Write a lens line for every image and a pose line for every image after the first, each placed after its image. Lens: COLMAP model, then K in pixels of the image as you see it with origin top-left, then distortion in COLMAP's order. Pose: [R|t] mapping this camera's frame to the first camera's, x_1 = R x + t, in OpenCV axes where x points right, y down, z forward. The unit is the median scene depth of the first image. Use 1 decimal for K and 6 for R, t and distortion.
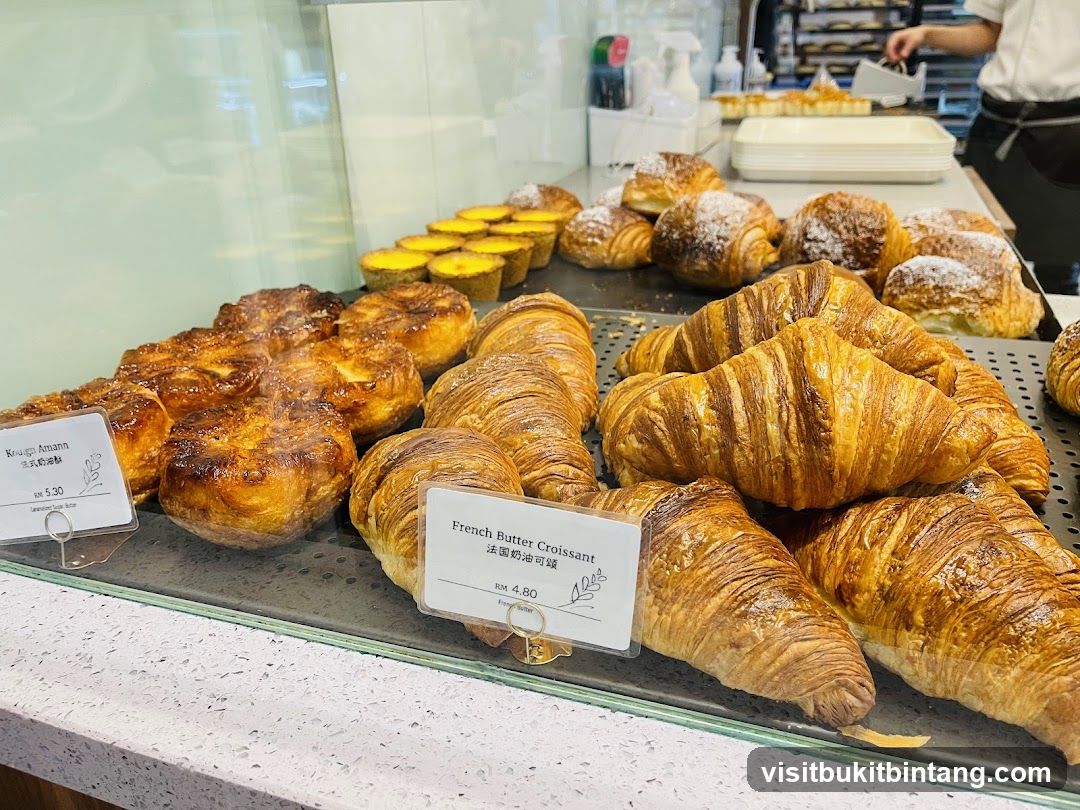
lens RADIAL K [[806.0, 0, 535.5], [0, 806.0, 402.2], [0, 0, 1]] dist [0.042865, -0.025491]
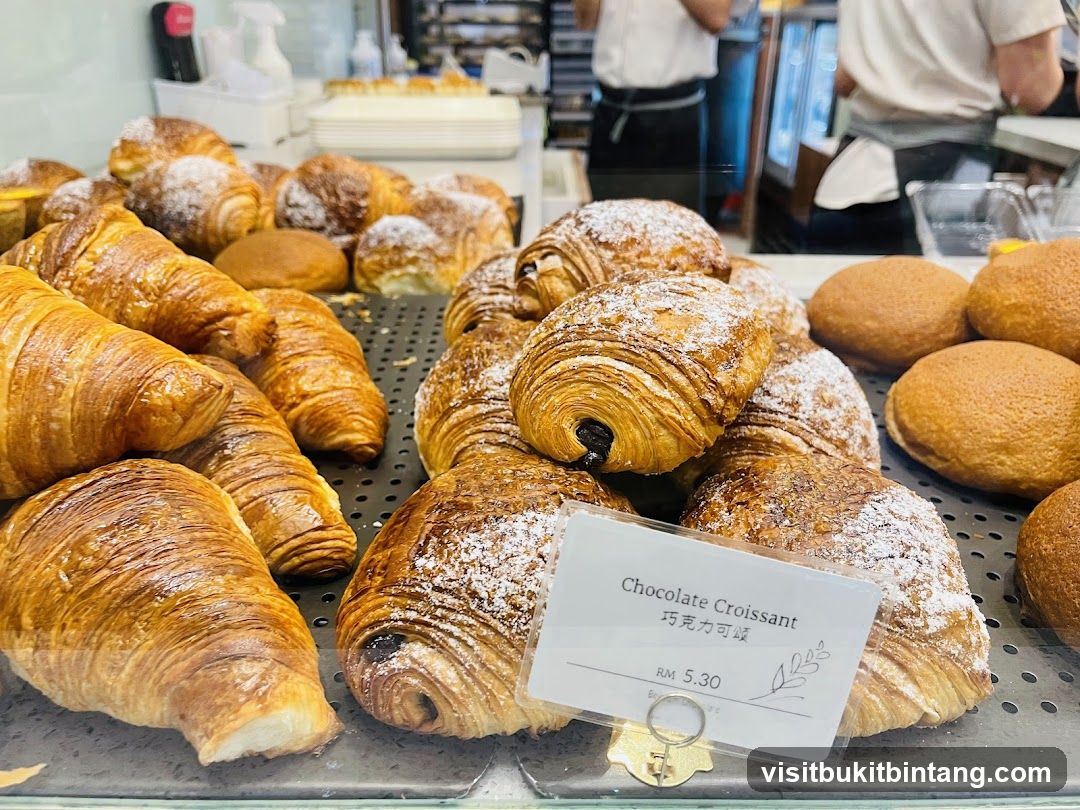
lens RADIAL K [[806.0, 0, 550.0], [0, 806.0, 399.0], [0, 0, 1]] dist [0.042865, -0.025491]
pose [[0.950412, -0.102925, 0.293468, 0.329807], [0.105078, 0.994428, 0.008466, 0.042625], [-0.292704, 0.022791, 0.955931, 0.036078]]
